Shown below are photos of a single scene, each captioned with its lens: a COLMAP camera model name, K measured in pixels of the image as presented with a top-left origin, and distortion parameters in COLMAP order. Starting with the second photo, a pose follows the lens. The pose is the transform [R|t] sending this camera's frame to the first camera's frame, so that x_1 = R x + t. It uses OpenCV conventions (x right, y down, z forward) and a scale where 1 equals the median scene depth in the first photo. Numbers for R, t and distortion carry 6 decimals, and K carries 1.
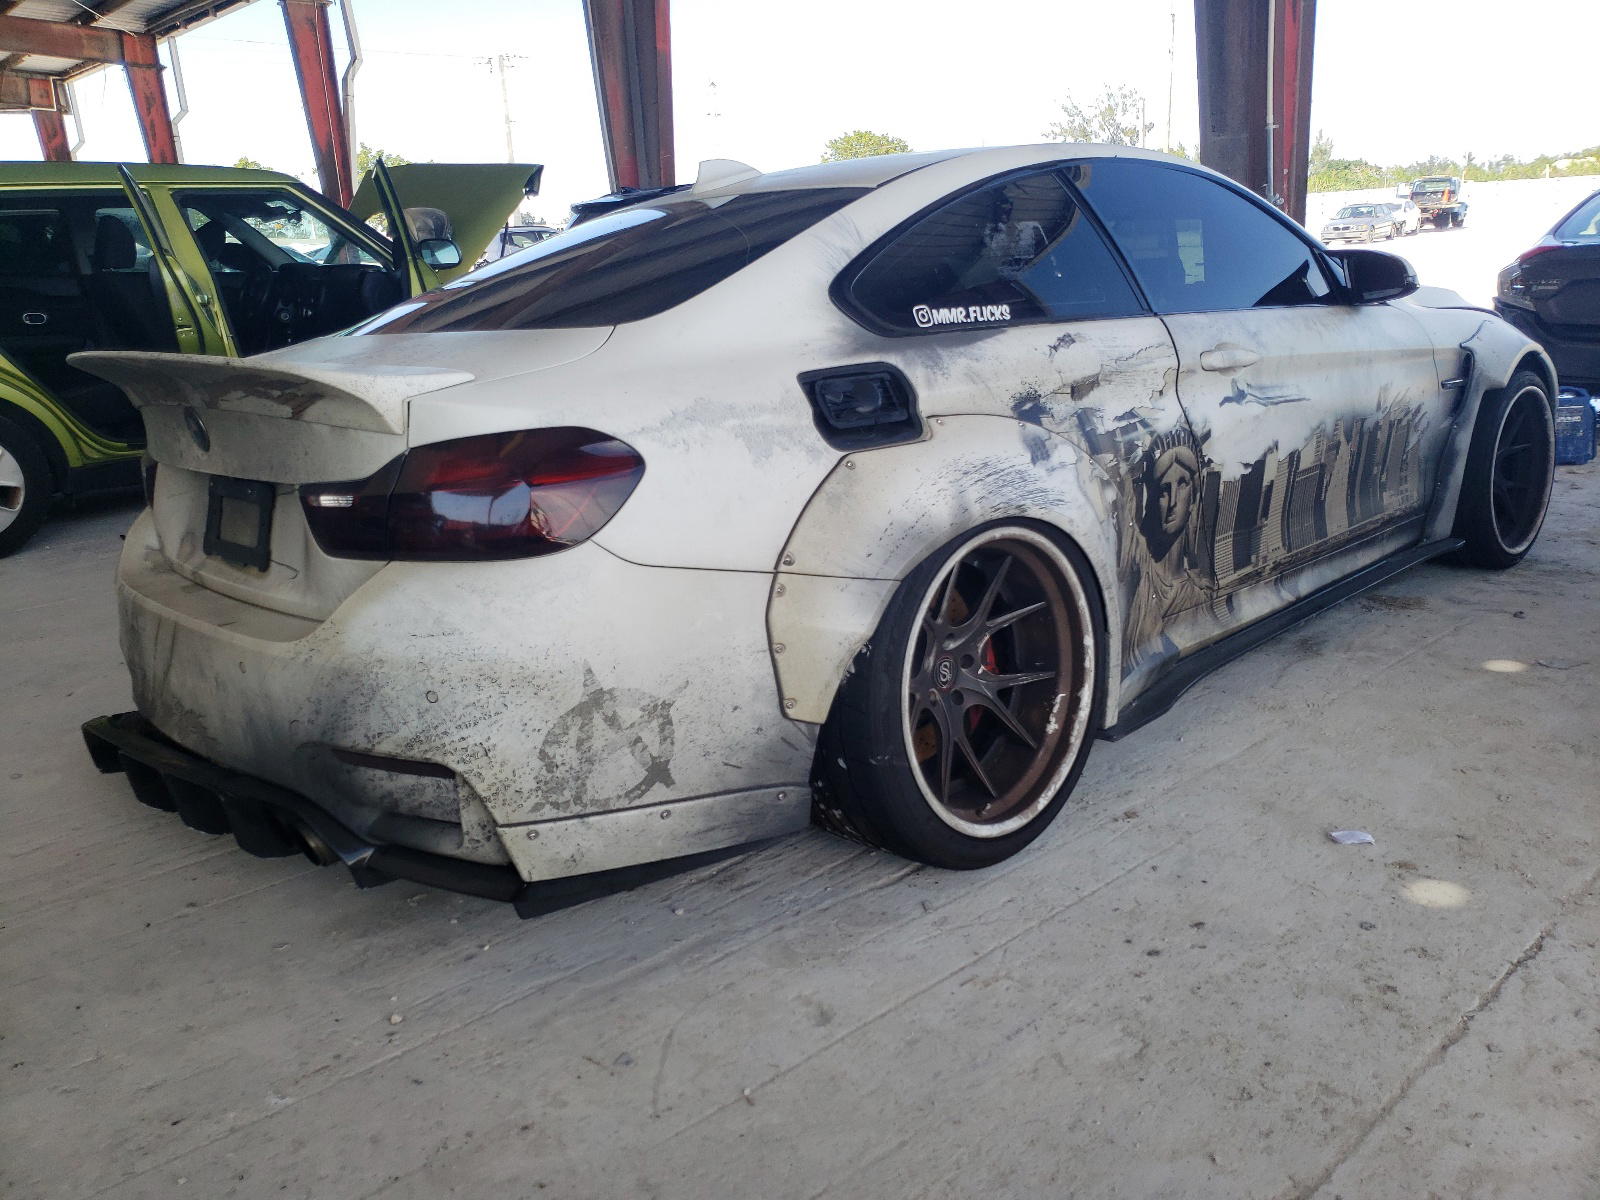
lens RADIAL K [[1251.2, 0, 799.3], [0, 1251.2, 597.6], [0, 0, 1]] dist [0.003539, 0.000801]
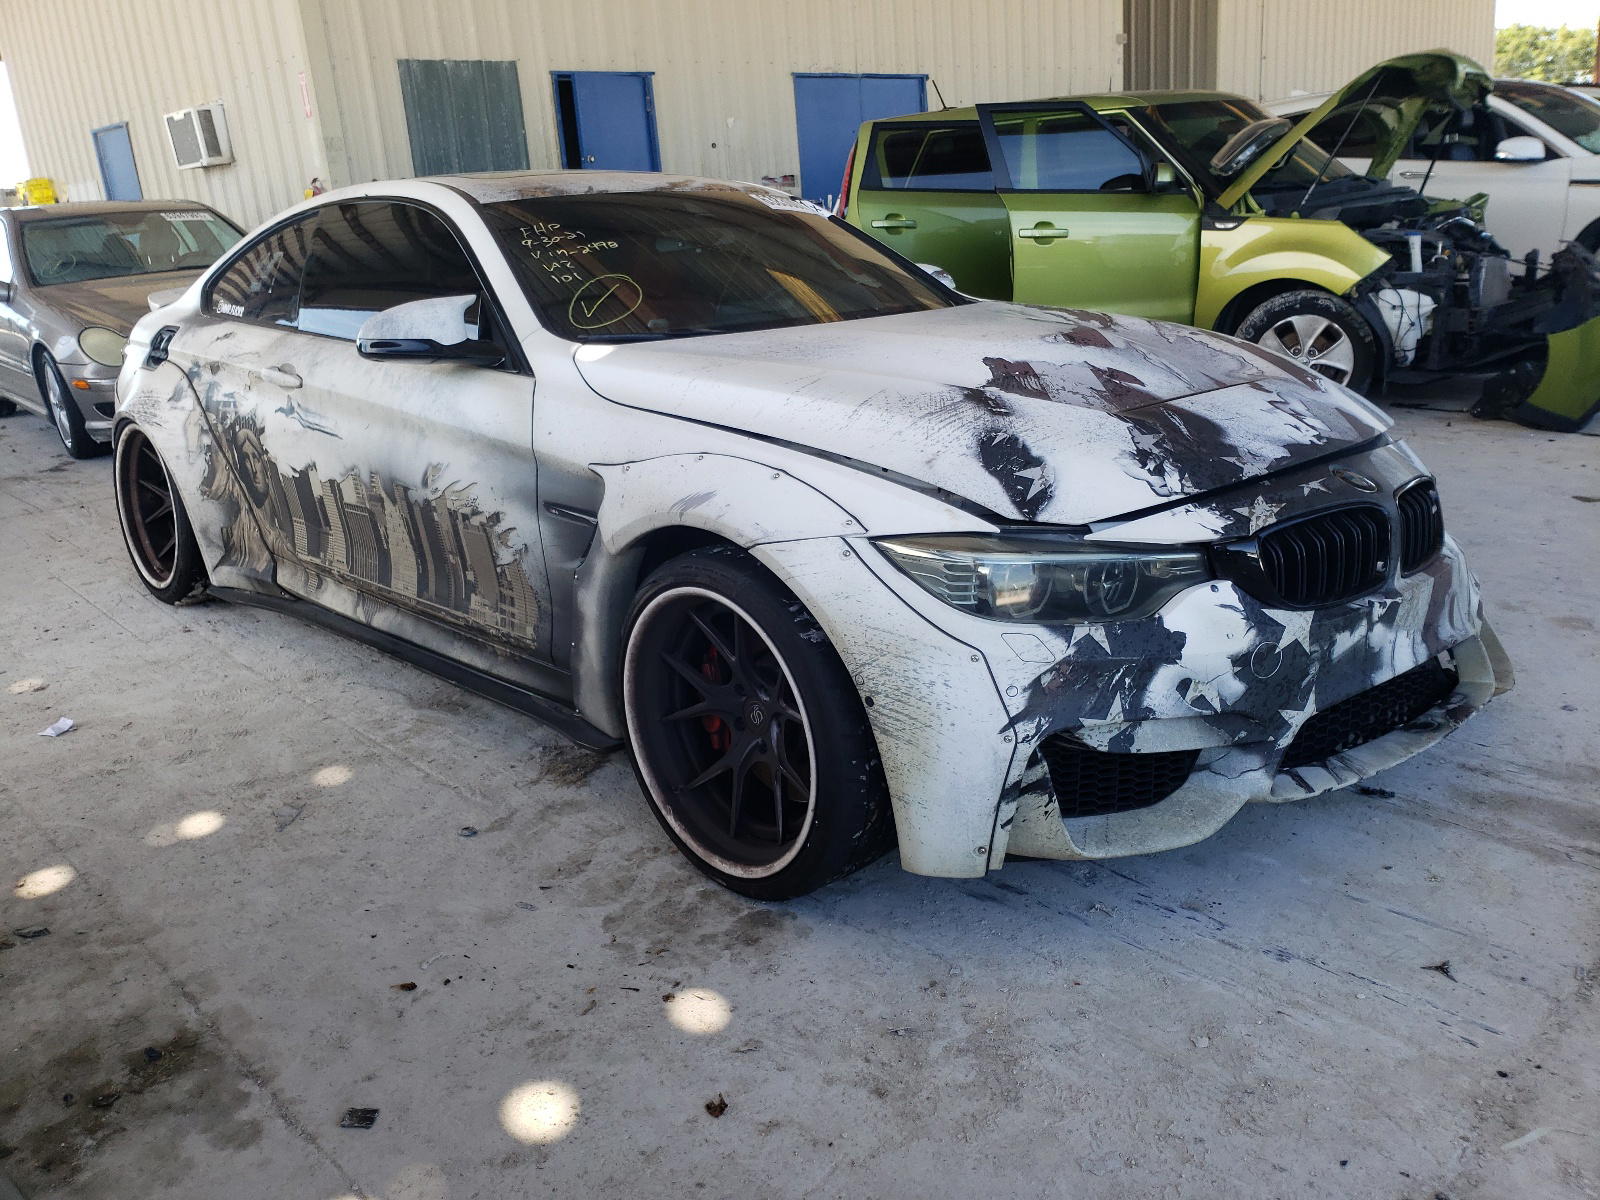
lens RADIAL K [[1305.0, 0, 800.9], [0, 1305.0, 602.0], [0, 0, 1]] dist [-0.007028, -0.002482]
pose [[0.002944, 0.360040, -0.932932, 1.574002], [-0.195300, 0.915178, 0.352572, -0.526111], [0.980739, 0.181163, 0.073010, 1.418664]]
